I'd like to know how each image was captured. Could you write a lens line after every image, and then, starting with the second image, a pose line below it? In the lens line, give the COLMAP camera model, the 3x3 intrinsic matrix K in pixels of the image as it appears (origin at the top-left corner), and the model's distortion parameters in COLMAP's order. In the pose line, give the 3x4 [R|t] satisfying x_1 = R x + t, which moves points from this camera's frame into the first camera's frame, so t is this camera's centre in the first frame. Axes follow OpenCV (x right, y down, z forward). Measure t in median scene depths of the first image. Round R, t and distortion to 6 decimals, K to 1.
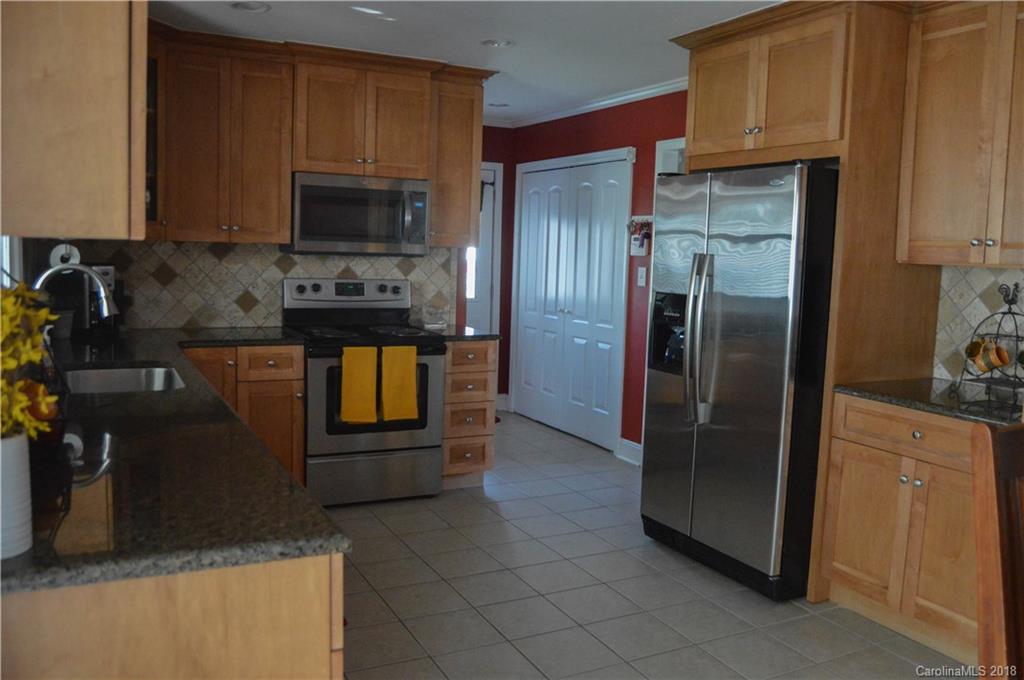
lens RADIAL K [[827.7, 0, 536.9], [0, 827.7, 341.0], [0, 0, 1]] dist [-0.097867, 0.005056]
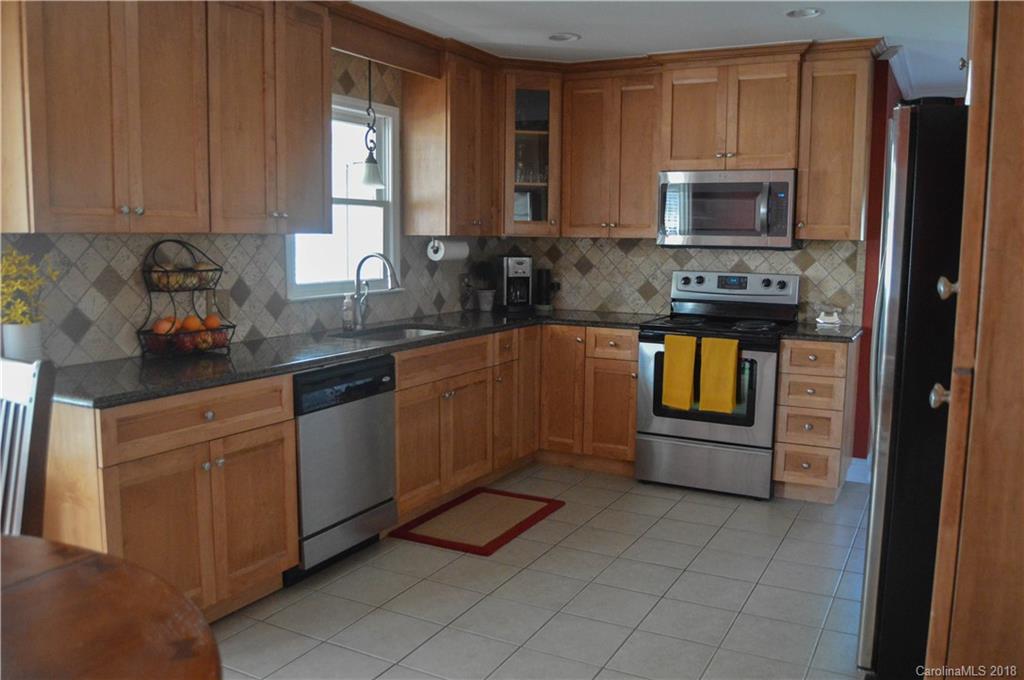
lens RADIAL K [[827.7, 0, 536.9], [0, 827.7, 341.0], [0, 0, 1]] dist [-0.097867, 0.005056]
pose [[0.567959, 0.073446, -0.819773, 0.501049], [-0.081375, 0.996141, 0.032869, -0.004891], [0.819024, 0.048041, 0.571744, 0.237277]]
